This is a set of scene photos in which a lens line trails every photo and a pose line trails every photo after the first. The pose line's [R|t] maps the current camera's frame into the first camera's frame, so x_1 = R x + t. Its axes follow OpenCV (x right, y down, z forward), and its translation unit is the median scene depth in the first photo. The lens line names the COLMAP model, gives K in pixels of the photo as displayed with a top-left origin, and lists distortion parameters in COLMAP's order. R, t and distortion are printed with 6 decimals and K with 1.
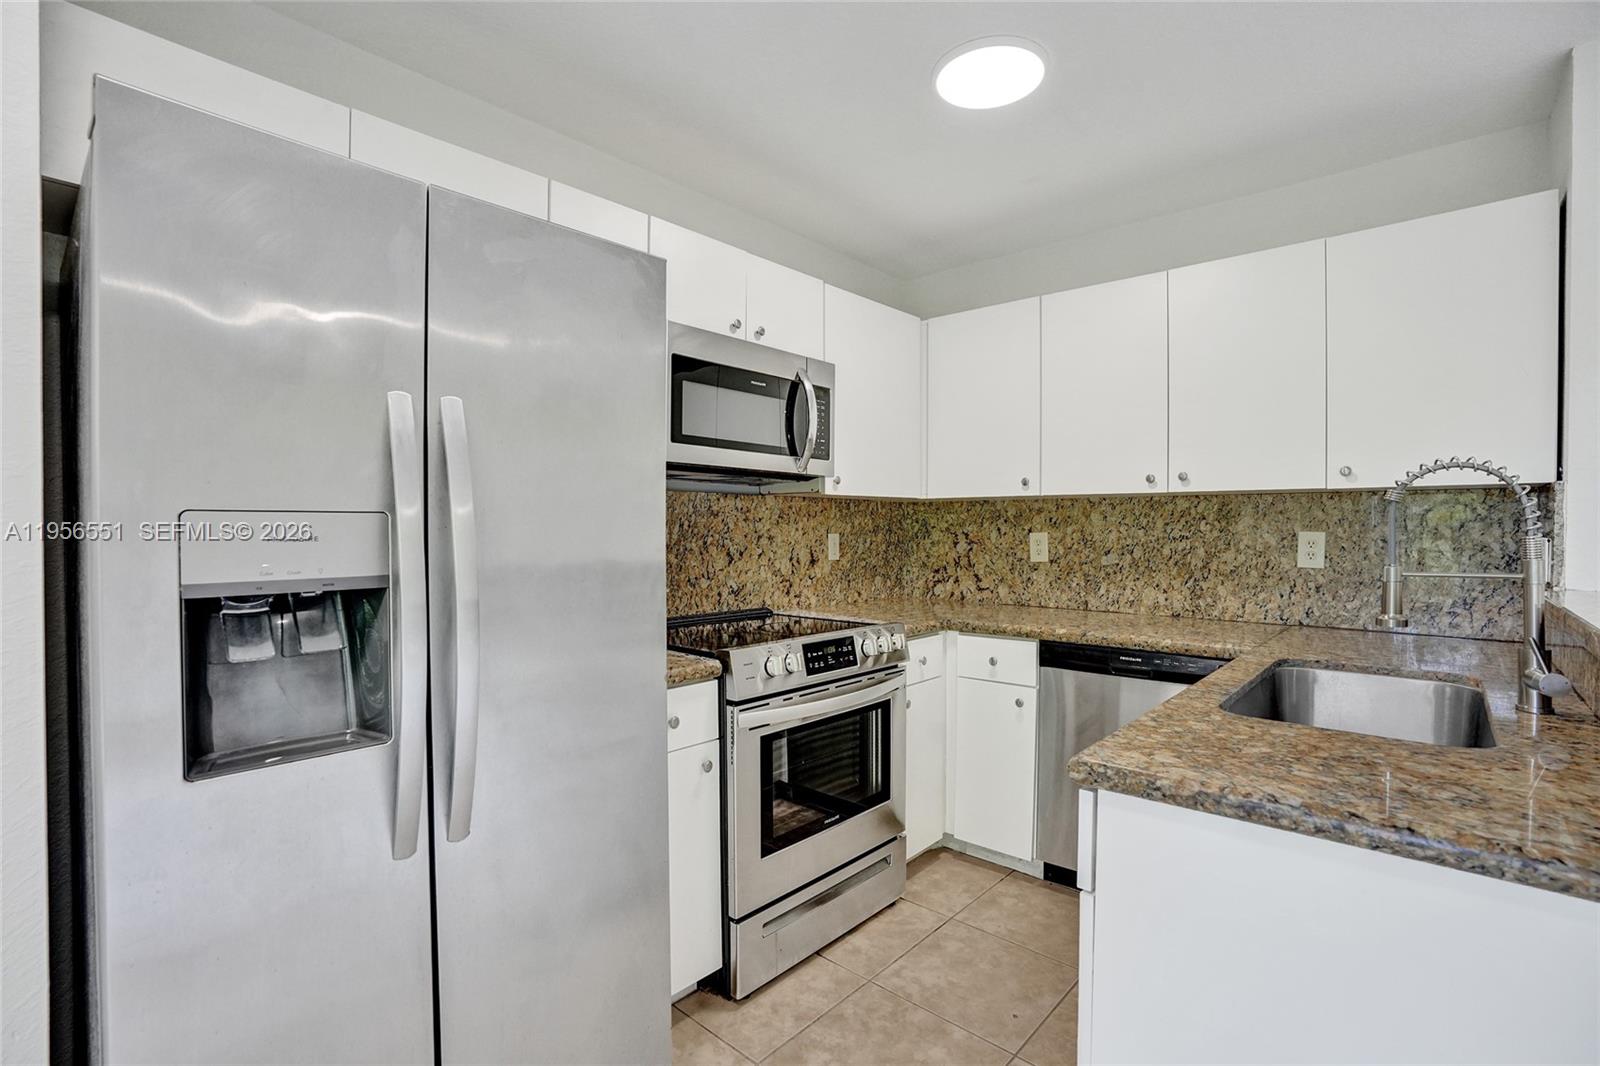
lens RADIAL K [[738.9, 0, 799.6], [0, 738.9, 531.8], [0, 0, 1]] dist [-0.072344, 0.030365]
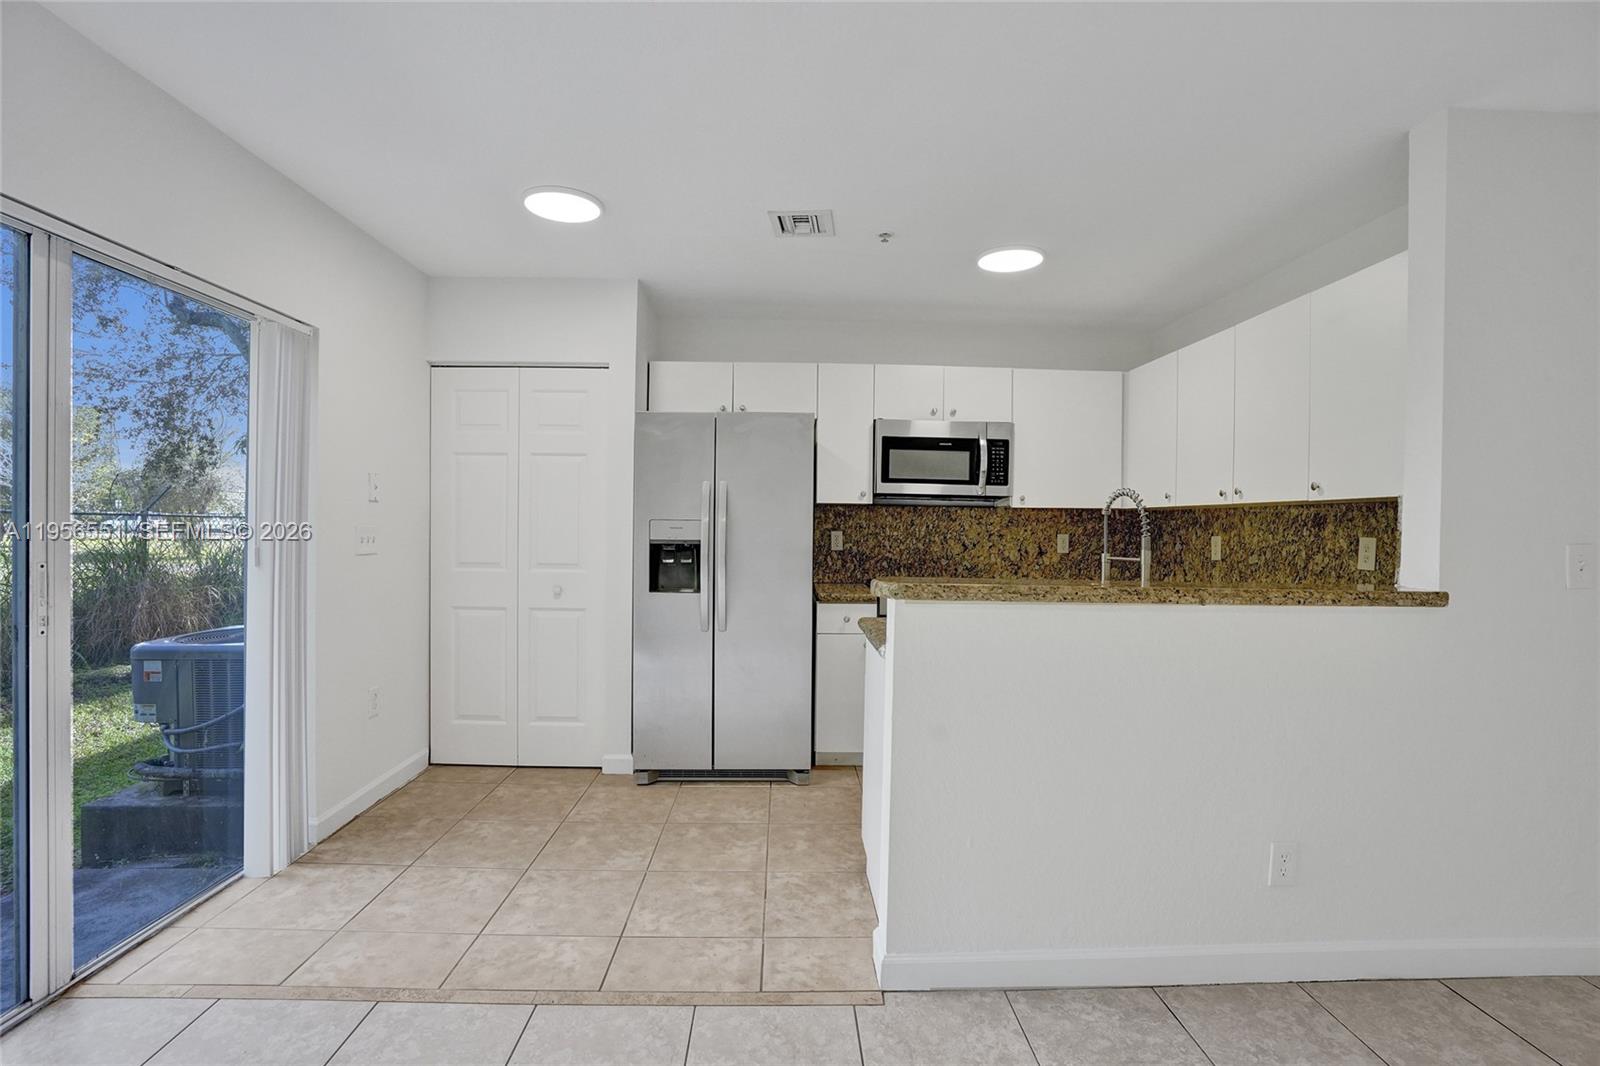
lens RADIAL K [[738.9, 0, 799.6], [0, 738.9, 531.8], [0, 0, 1]] dist [-0.072344, 0.030365]
pose [[0.690897, 0.014651, -0.722804, 0.755036], [-0.017390, 0.999842, 0.003644, 0.001887], [0.722744, 0.010051, 0.691043, -0.335832]]
